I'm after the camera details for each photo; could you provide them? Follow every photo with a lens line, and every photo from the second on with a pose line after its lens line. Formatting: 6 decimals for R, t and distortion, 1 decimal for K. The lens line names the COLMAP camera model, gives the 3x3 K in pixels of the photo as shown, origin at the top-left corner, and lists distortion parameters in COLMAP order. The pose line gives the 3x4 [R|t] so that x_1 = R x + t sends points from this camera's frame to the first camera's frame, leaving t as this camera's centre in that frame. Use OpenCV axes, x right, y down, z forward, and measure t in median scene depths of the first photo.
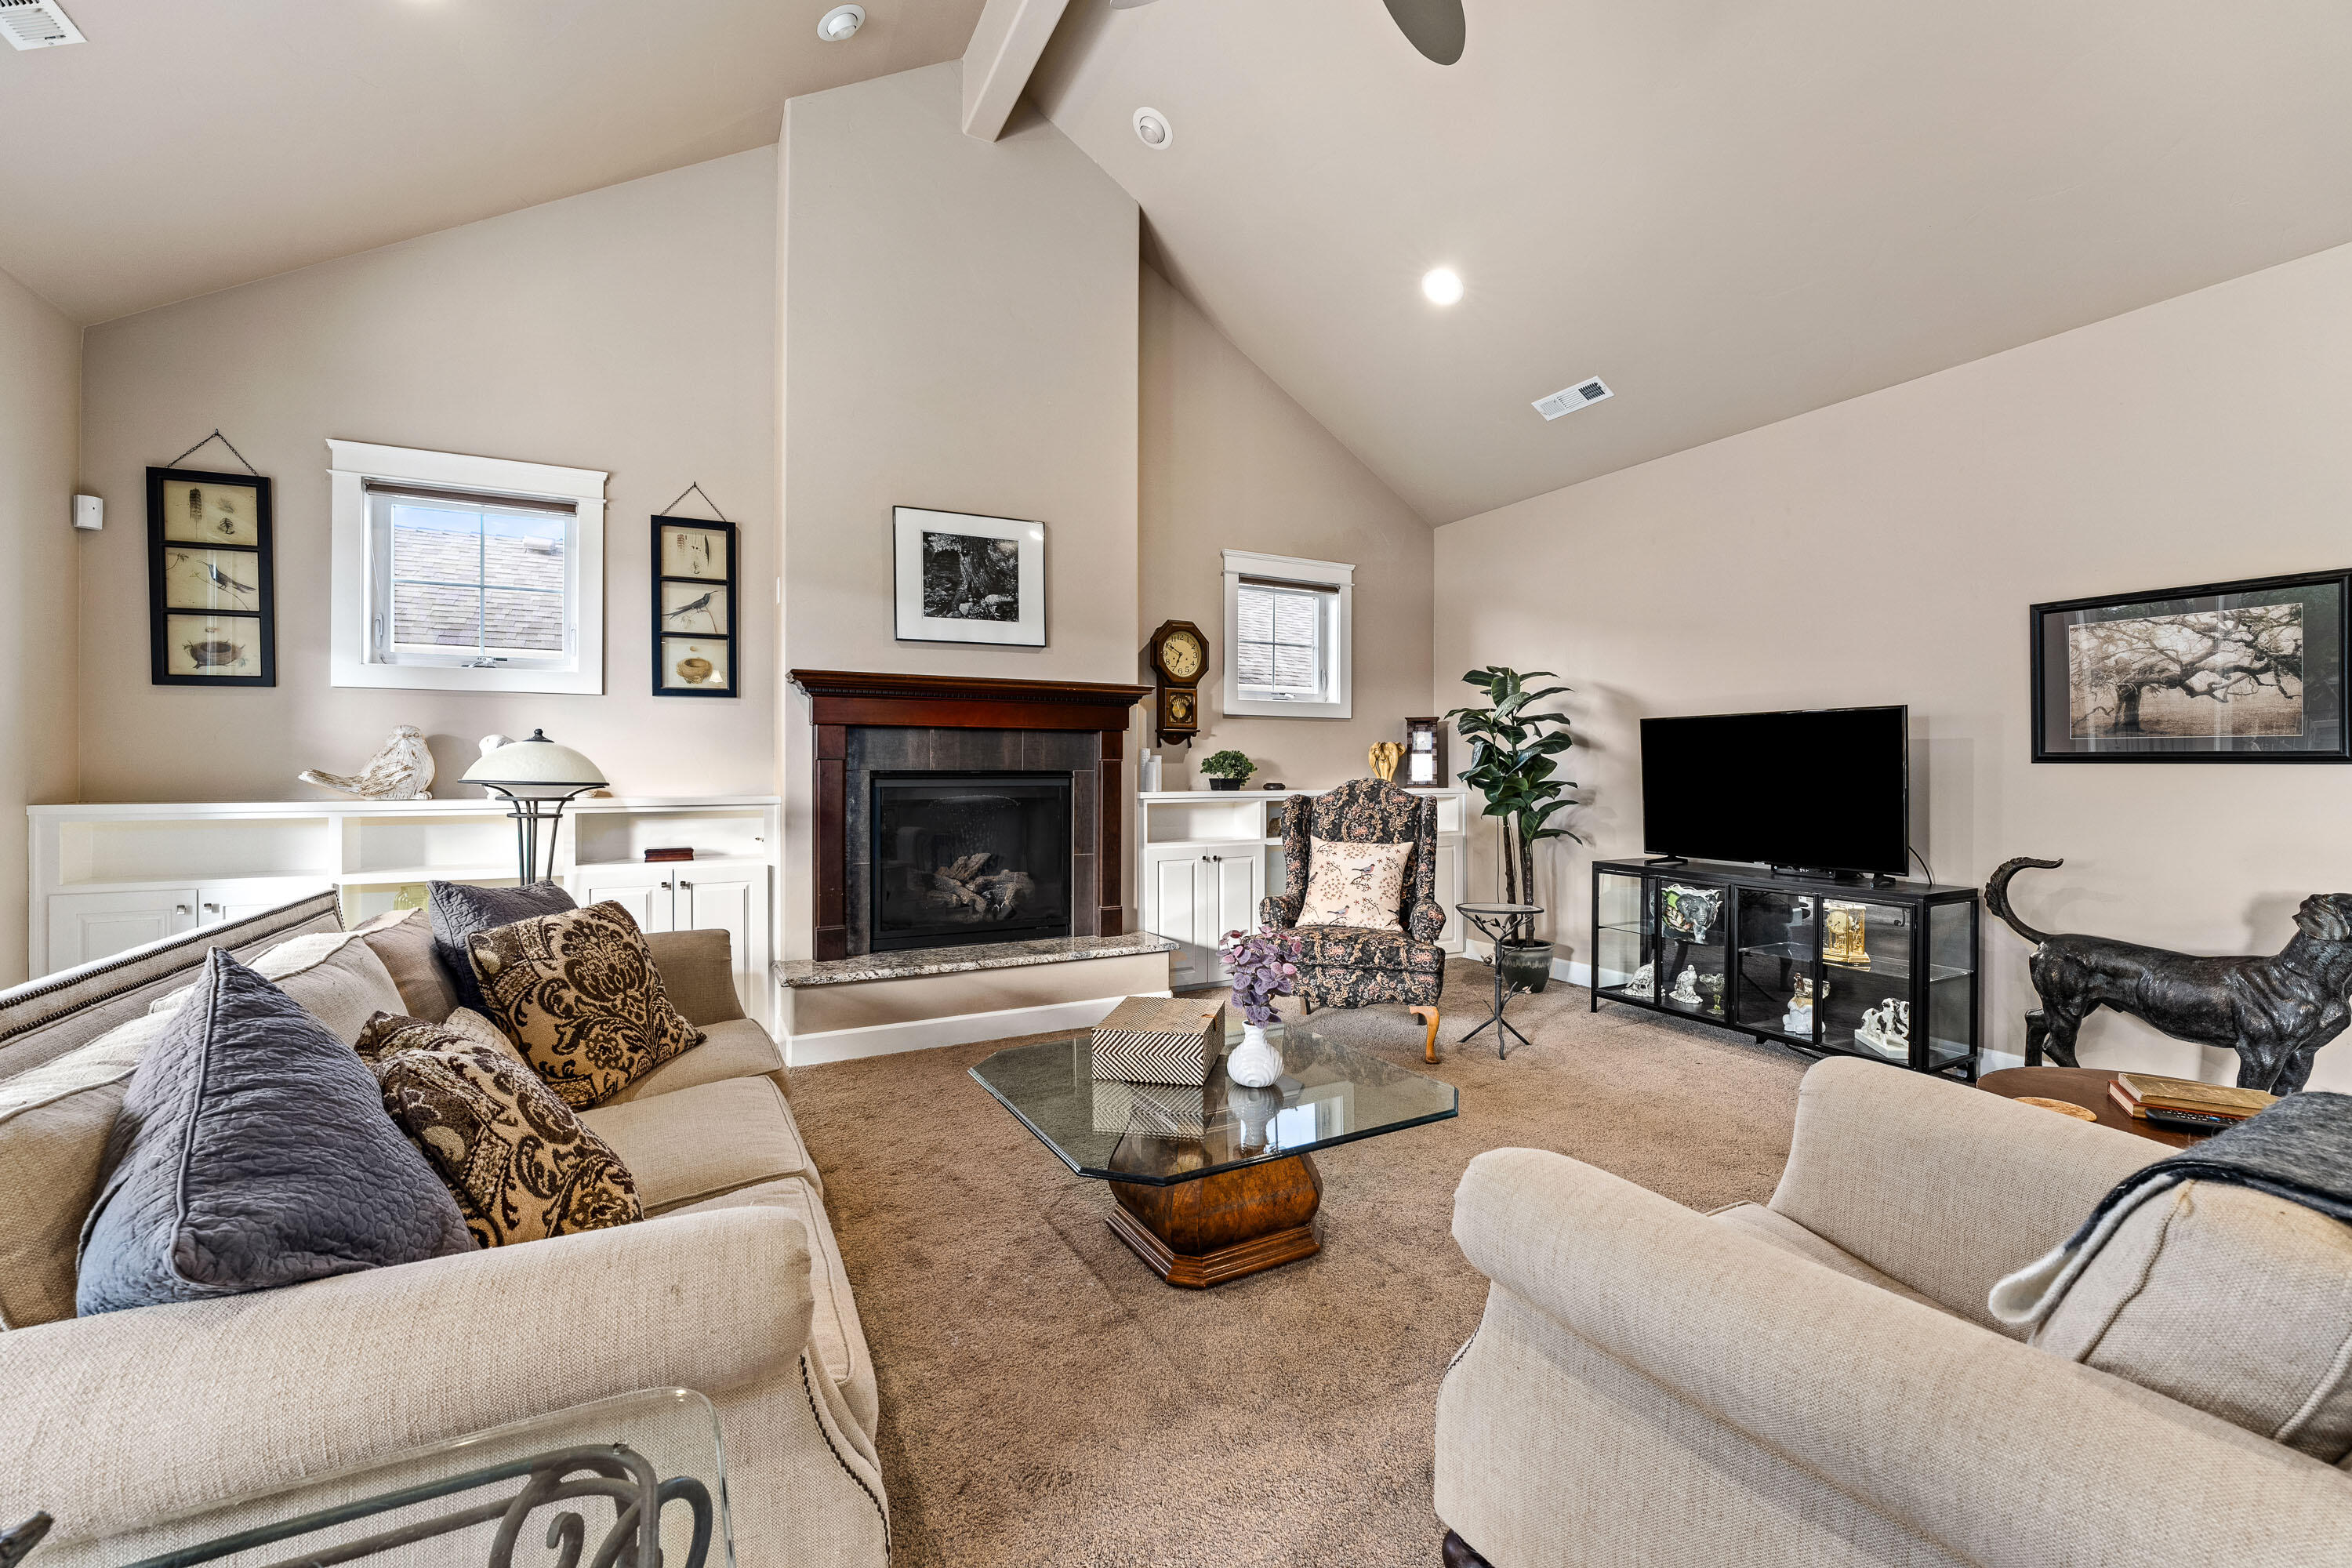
lens RADIAL K [[960.7, 0, 1177.9], [0, 960.7, 766.1], [0, 0, 1]] dist [-0.009212, 0.000393]
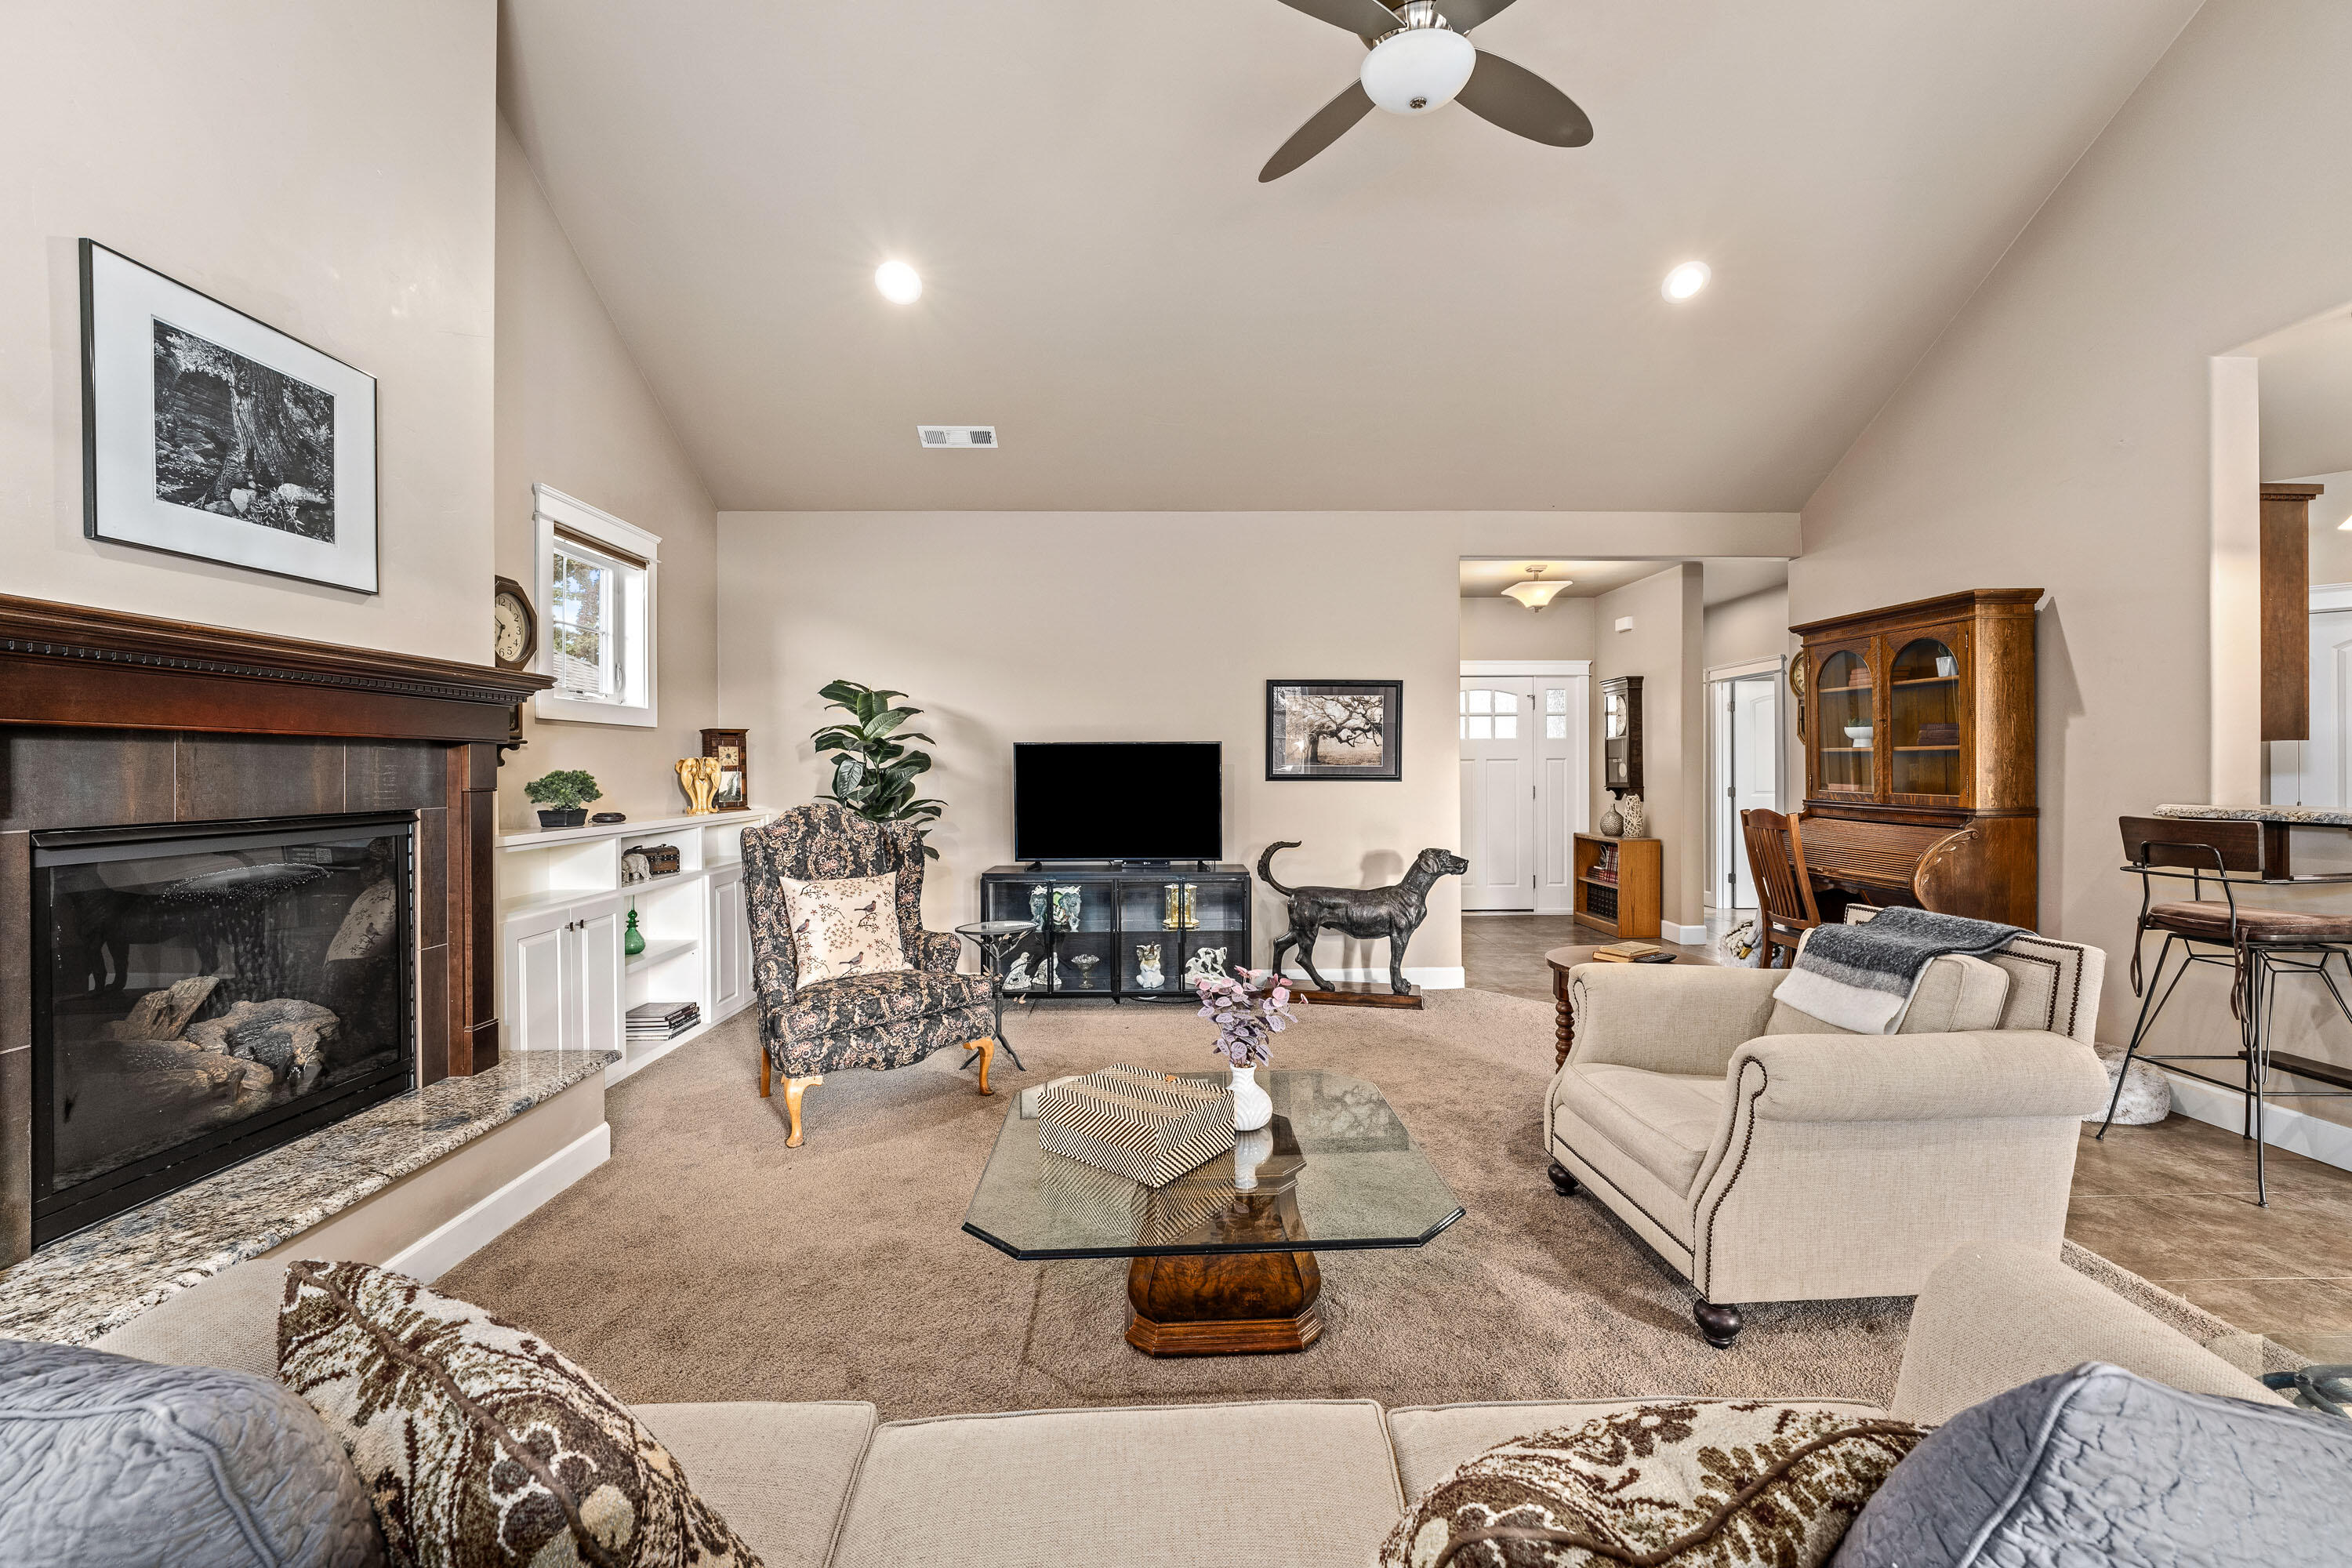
lens RADIAL K [[960.7, 0, 1177.9], [0, 960.7, 766.1], [0, 0, 1]] dist [-0.009212, 0.000393]
pose [[0.446119, -0.001574, 0.894972, -0.443738], [0.002058, 0.999998, 0.000733, -0.022217], [-0.894971, 0.001515, 0.446121, 0.326777]]
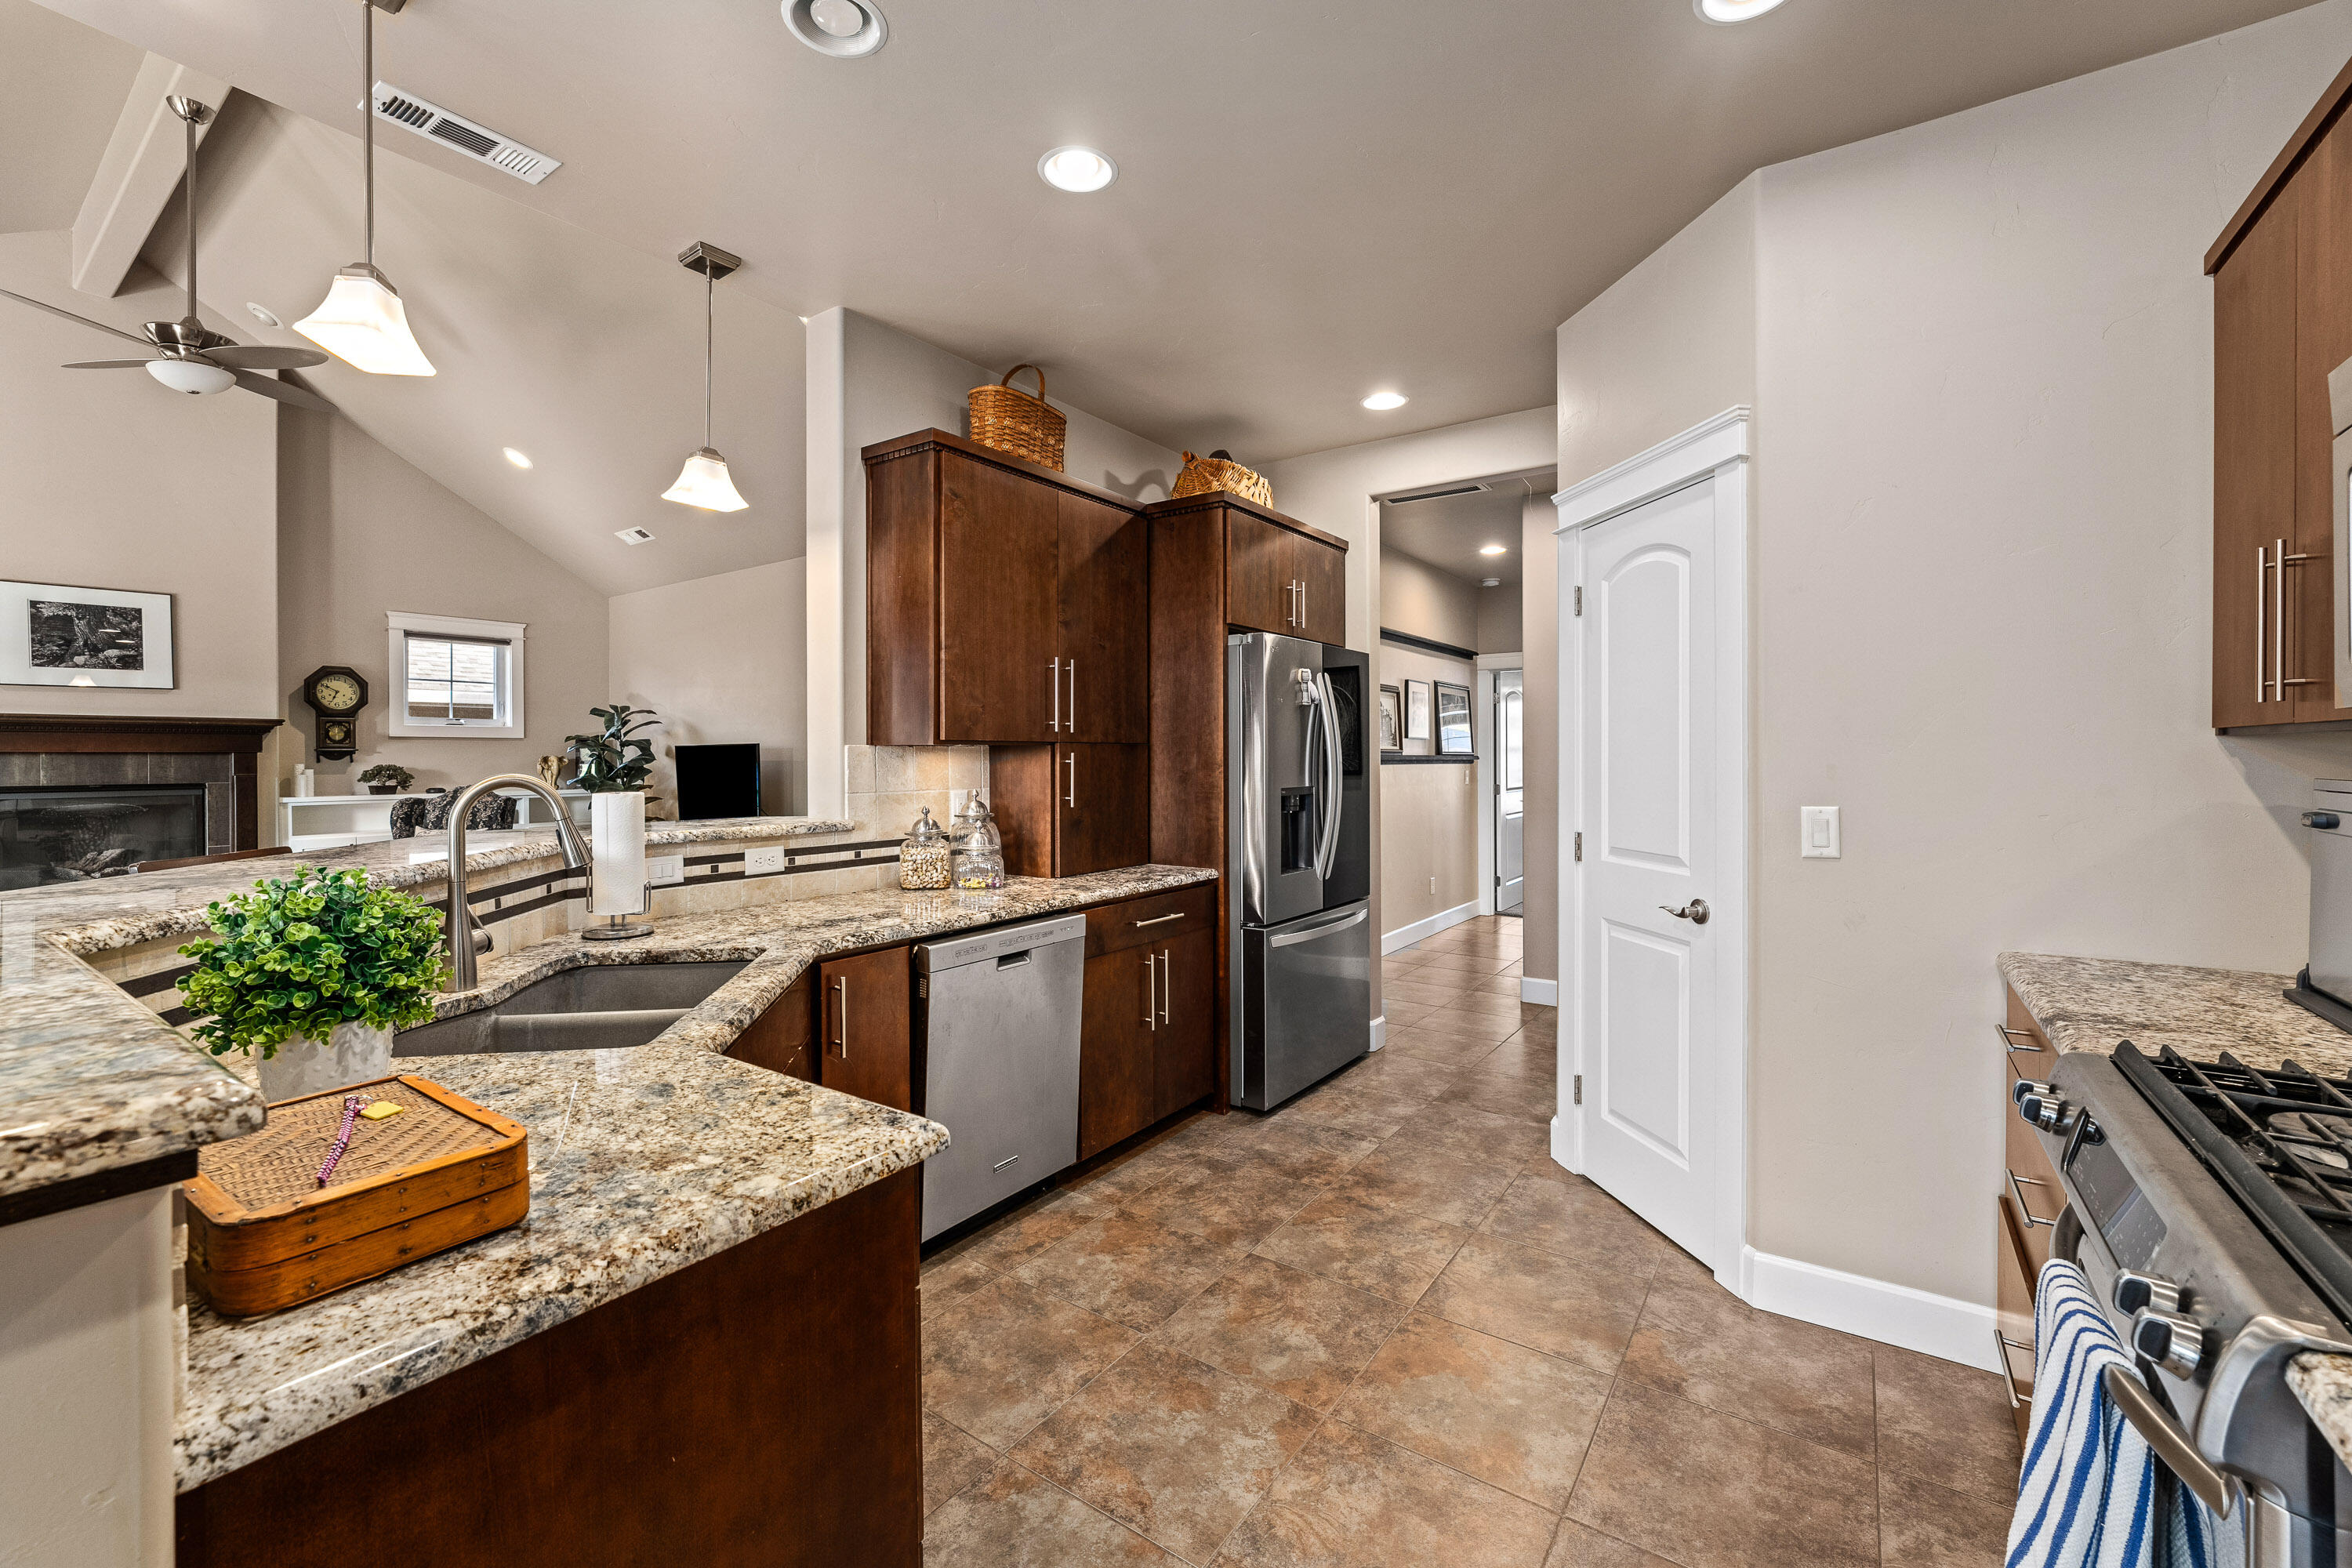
lens RADIAL K [[960.7, 0, 1177.9], [0, 960.7, 766.1], [0, 0, 1]] dist [-0.009212, 0.000393]
pose [[0.894561, -0.008955, 0.446857, 0.520765], [0.003294, 0.999904, 0.013444, -0.033031], [-0.446934, -0.010554, 0.894505, -0.796438]]
